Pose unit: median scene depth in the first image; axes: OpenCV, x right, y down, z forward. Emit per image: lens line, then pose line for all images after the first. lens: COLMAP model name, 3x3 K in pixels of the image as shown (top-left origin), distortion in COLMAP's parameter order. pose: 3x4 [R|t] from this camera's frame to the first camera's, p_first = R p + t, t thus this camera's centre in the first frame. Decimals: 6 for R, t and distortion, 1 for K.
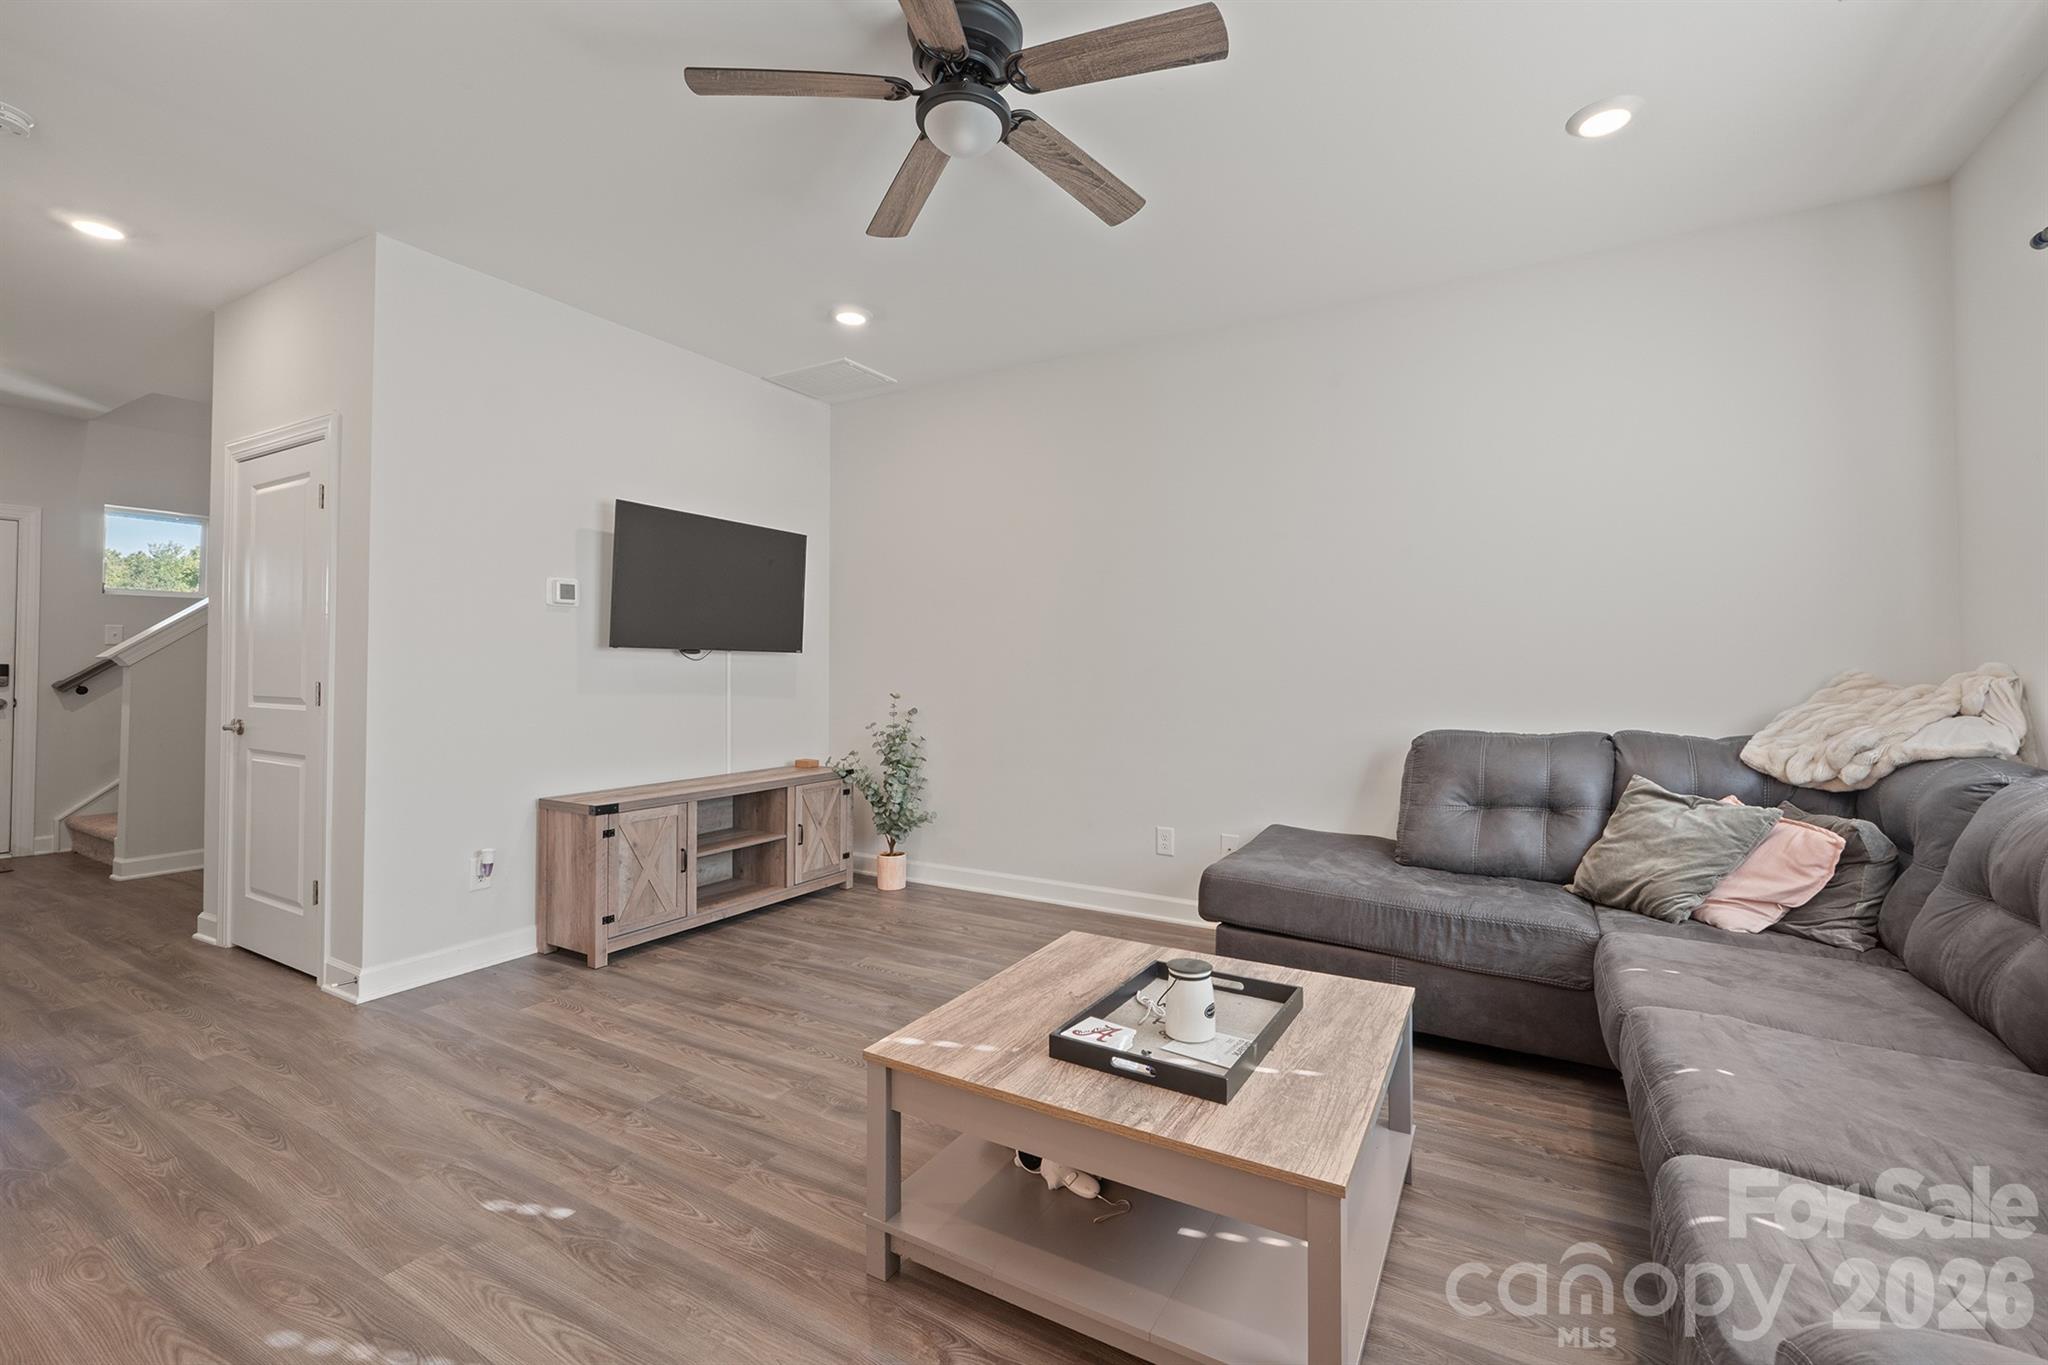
lens RADIAL K [[857.3, 0, 1025.4], [0, 857.3, 663.3], [0, 0, 1]] dist [-0.004440, -0.000654]
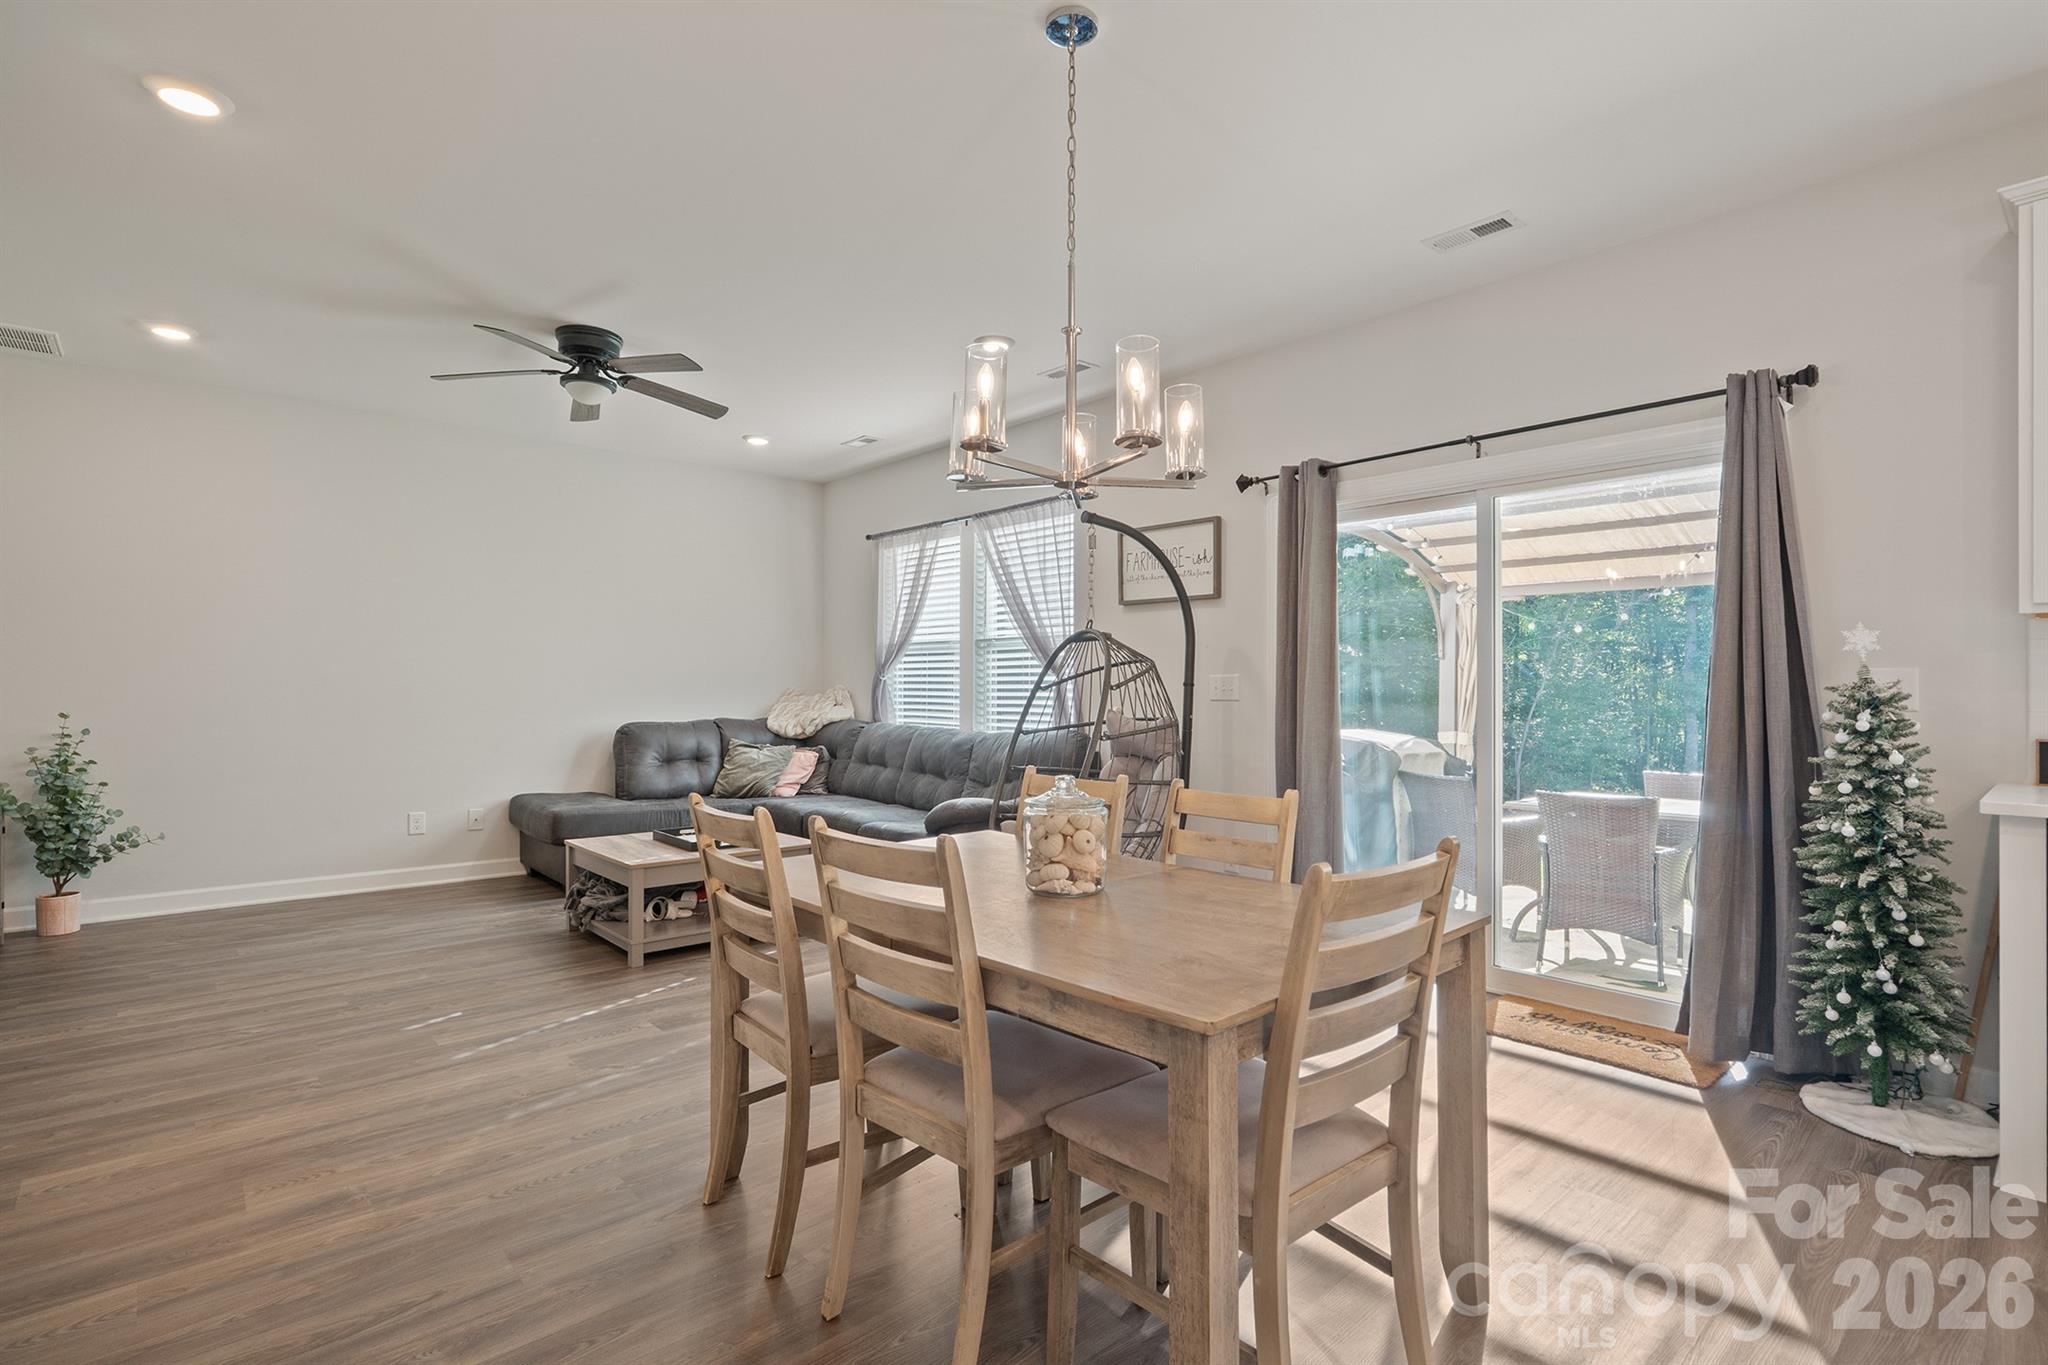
lens RADIAL K [[978.8, 0, 1031.5], [0, 978.8, 685.6], [0, 0, 1]] dist [-0.009848, -0.000265]
pose [[0.309257, 0.005290, 0.950964, -1.399093], [-0.009952, 0.999948, -0.002326, 0.002277], [-0.950926, -0.008745, 0.309294, -0.440970]]
